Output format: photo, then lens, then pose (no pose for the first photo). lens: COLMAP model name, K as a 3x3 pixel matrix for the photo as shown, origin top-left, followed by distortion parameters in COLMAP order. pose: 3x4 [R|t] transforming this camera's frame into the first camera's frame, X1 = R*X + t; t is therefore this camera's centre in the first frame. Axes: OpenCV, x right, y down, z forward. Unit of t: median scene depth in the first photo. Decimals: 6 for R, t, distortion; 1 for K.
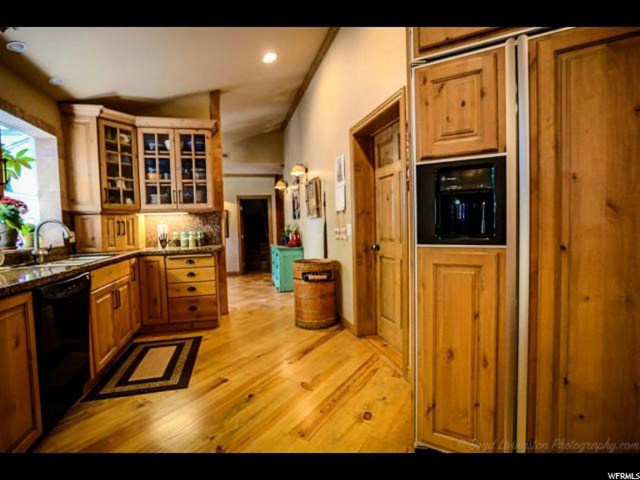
lens RADIAL K [[319.7, 0, 320.0], [0, 319.7, 240.0], [0, 0, 1]] dist [-0.056811, 0.025943]
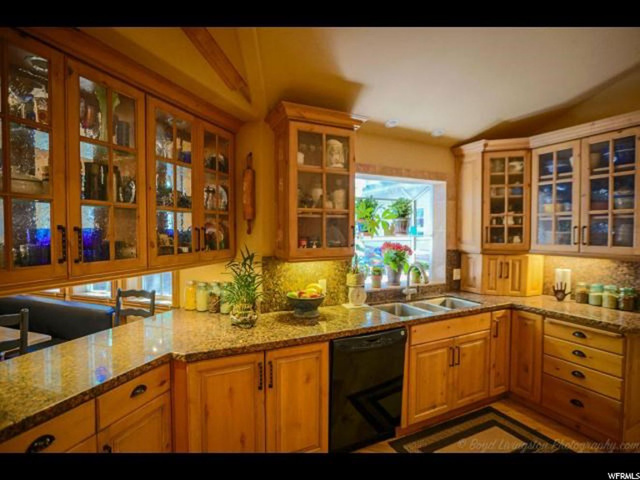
lens RADIAL K [[319.7, 0, 320.0], [0, 319.7, 240.0], [0, 0, 1]] dist [-0.056811, 0.025943]
pose [[0.186175, 0.056979, -0.980863, 0.127784], [-0.056931, 0.997265, 0.047126, -0.132815], [0.980866, 0.047068, 0.188910, 0.317989]]
